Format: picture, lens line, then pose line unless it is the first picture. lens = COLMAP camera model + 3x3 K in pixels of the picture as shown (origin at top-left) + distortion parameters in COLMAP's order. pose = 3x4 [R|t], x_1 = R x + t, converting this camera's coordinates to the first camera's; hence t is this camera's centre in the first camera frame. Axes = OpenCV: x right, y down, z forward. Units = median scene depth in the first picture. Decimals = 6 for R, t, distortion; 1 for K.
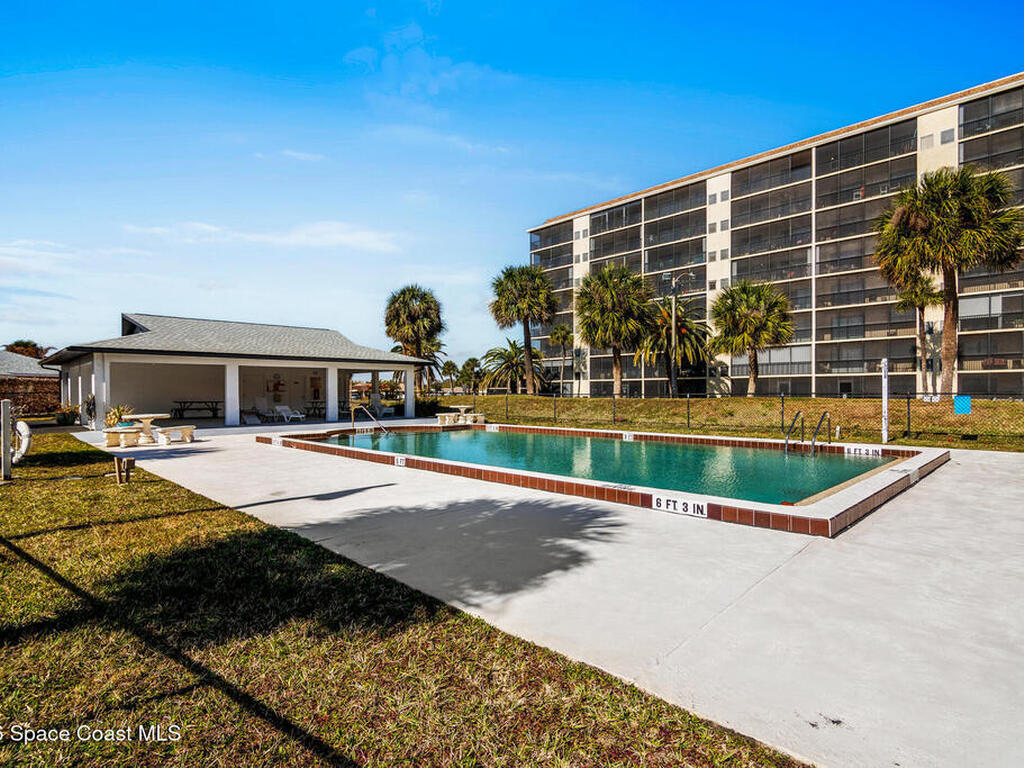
lens RADIAL K [[530.1, 0, 512.0], [0, 530.1, 384.0], [0, 0, 1]] dist [0.000627, -0.000772]
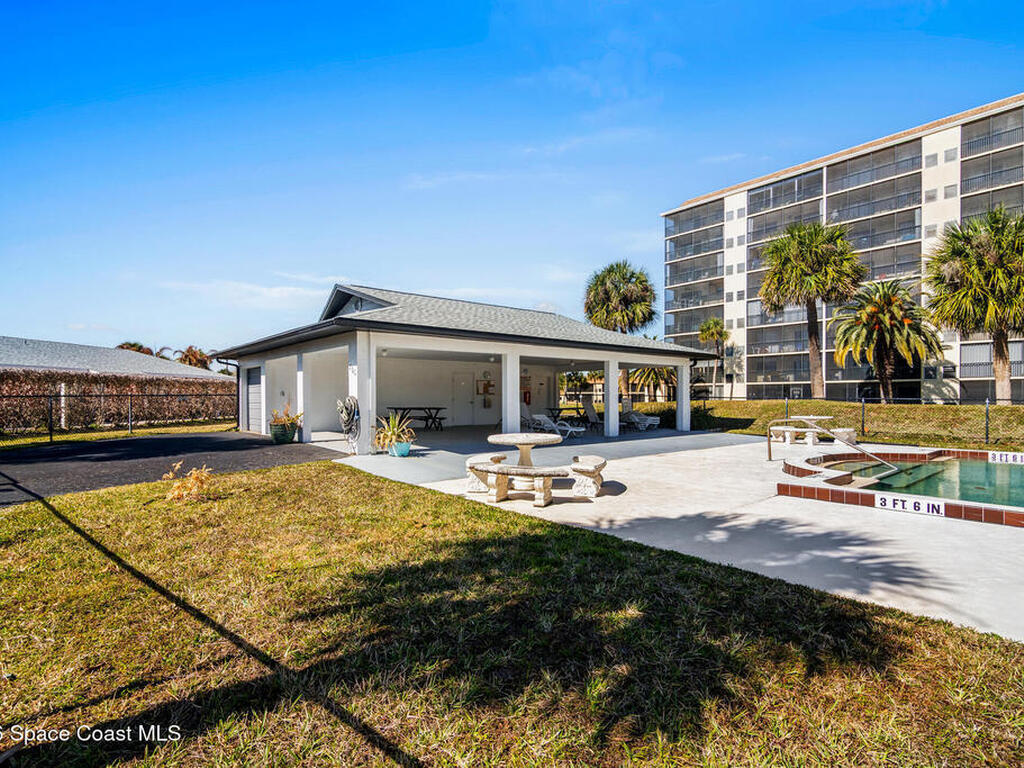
lens RADIAL K [[530.1, 0, 512.0], [0, 530.1, 384.0], [0, 0, 1]] dist [0.000627, -0.000772]
pose [[0.995540, 0.001374, -0.094329, -0.184462], [-0.002175, 0.999963, -0.008380, 0.002881], [0.094314, 0.008548, 0.995506, 0.131365]]
